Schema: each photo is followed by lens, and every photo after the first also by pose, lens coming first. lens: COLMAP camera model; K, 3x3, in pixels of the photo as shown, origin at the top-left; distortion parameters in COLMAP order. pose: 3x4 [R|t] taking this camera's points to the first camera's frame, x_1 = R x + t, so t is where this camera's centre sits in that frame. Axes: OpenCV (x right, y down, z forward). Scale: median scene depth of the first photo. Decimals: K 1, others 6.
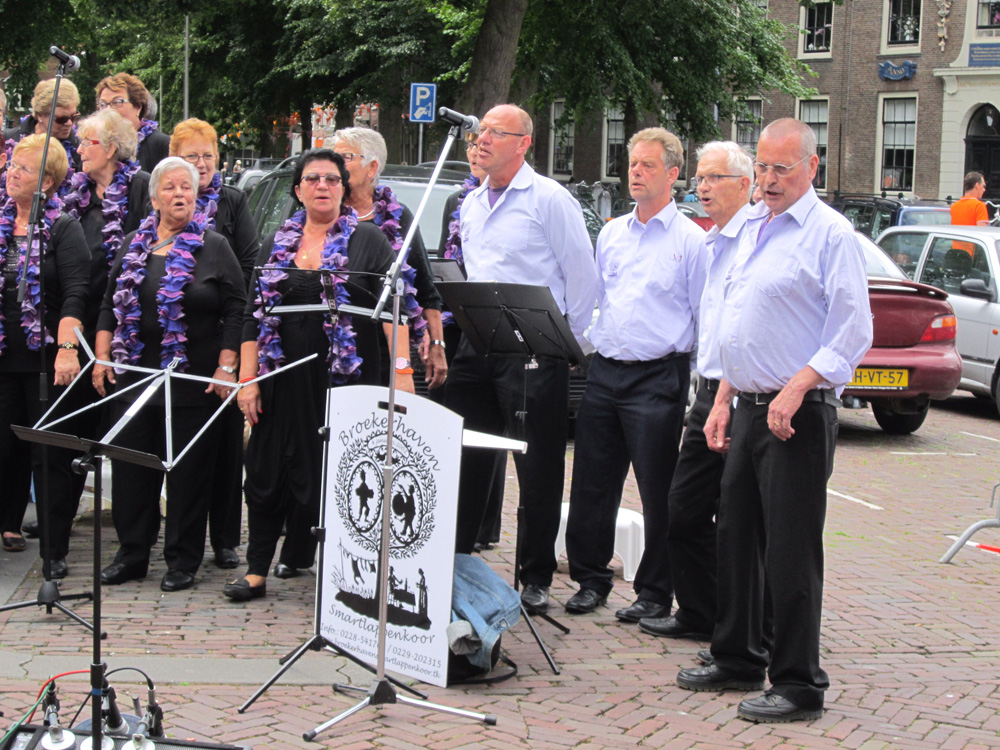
lens RADIAL K [[2130.5, 0, 500.0], [0, 2130.5, 375.0], [0, 0, 1]] dist [-0.195039, -0.205056]
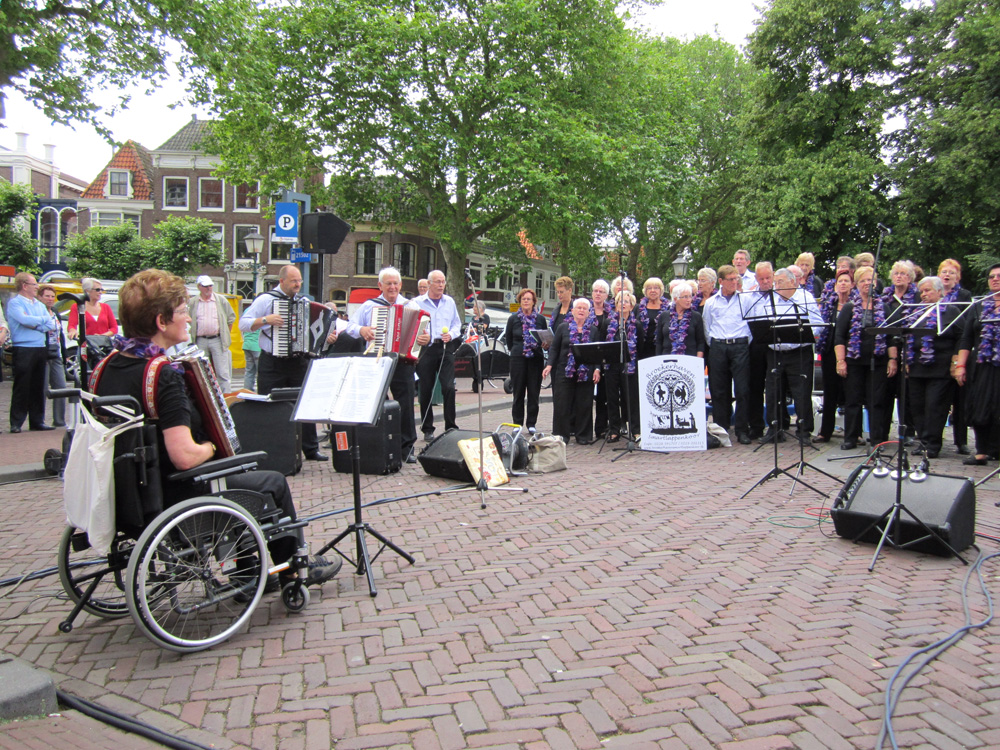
lens RADIAL K [[832.7, 0, 500.9], [0, 832.7, 377.7], [0, 0, 1]] dist [-0.043099, 0.009389]
pose [[0.810701, 0.005072, -0.585438, -0.009123], [-0.046104, 0.997410, -0.055203, 0.095502], [0.583642, 0.071744, 0.808836, -0.007596]]
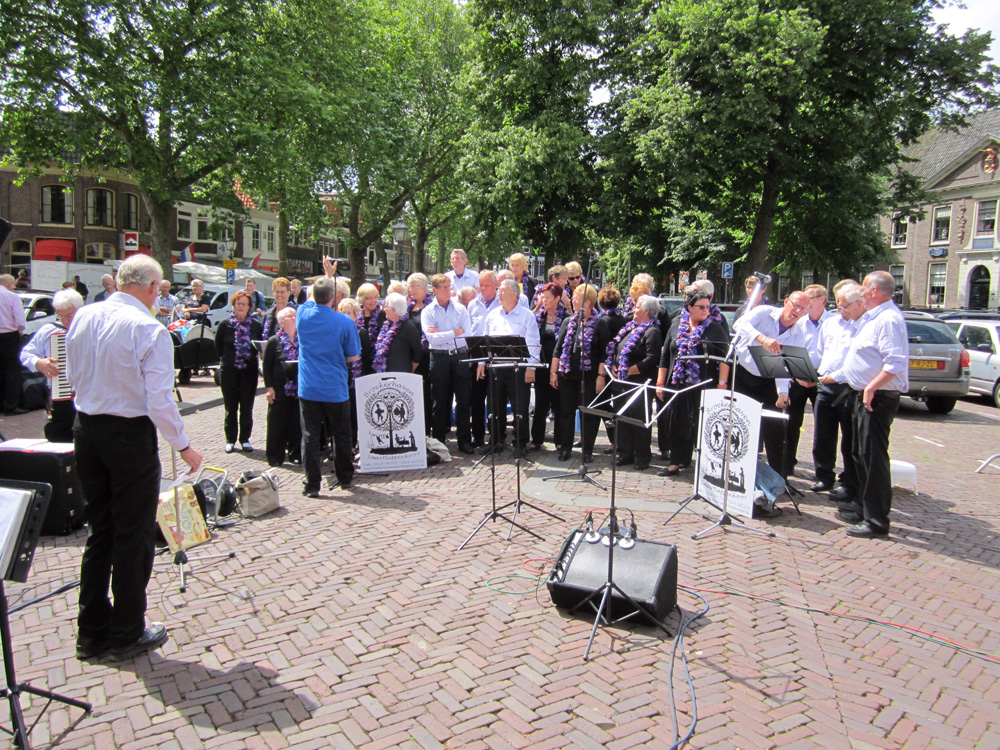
lens RADIAL K [[831.0, 0, 500.4], [0, 831.0, 378.5], [0, 0, 1]] dist [-0.042808, 0.011638]
pose [[0.955974, 0.016052, -0.293013, -0.024667], [-0.016095, 0.999868, 0.002265, -0.005197], [0.293010, 0.002551, 0.956106, 0.040985]]
